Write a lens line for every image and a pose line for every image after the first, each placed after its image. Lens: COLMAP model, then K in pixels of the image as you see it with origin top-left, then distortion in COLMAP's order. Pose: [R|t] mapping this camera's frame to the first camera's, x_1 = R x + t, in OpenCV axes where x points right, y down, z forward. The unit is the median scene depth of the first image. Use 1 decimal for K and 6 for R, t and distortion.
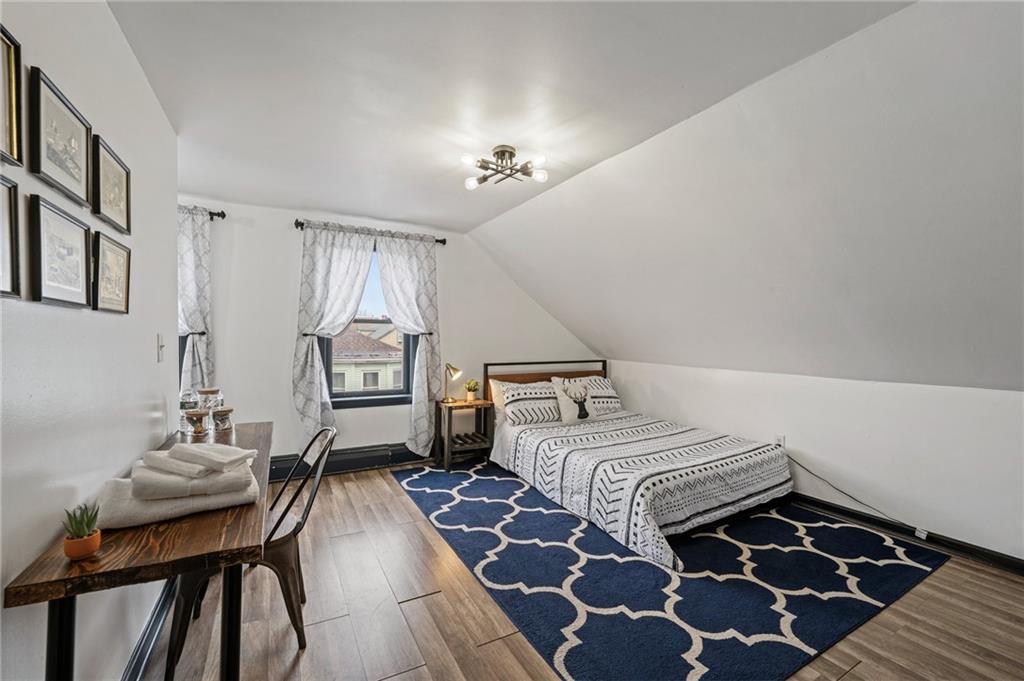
lens RADIAL K [[430.9, 0, 517.3], [0, 430.9, 342.6], [0, 0, 1]] dist [-0.002041, -0.000301]
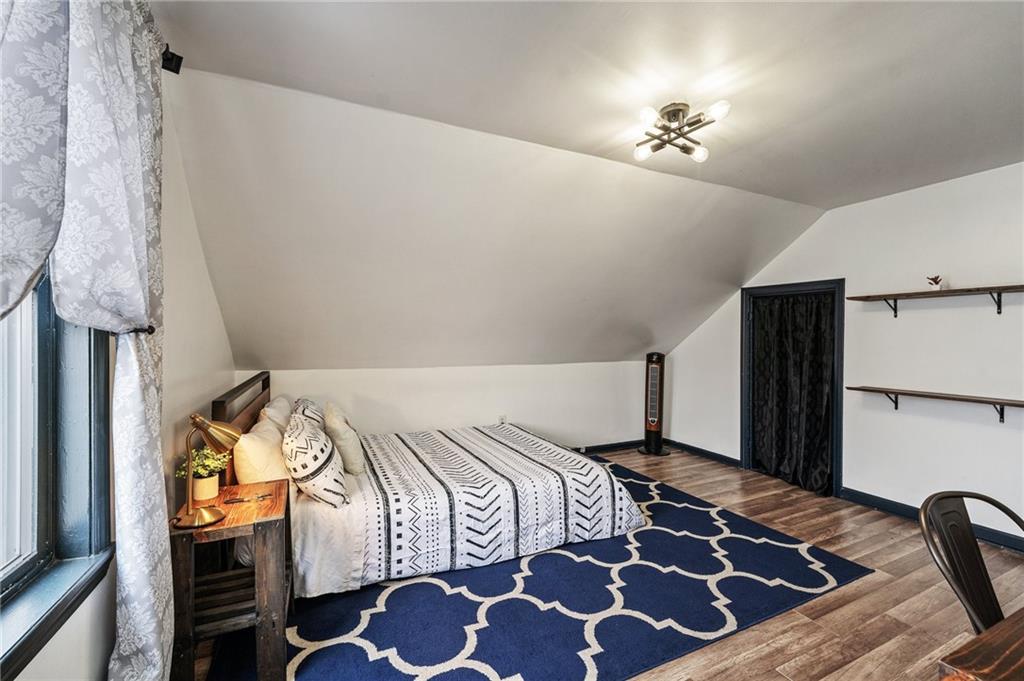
lens RADIAL K [[430.9, 0, 511.9], [0, 430.9, 339.3], [0, 0, 1]] dist [-0.002041, -0.000301]
pose [[0.078750, -0.016490, 0.996758, -0.740822], [0.013228, 0.999792, 0.015495, -0.023338], [-0.996807, 0.011965, 0.078952, 1.068122]]
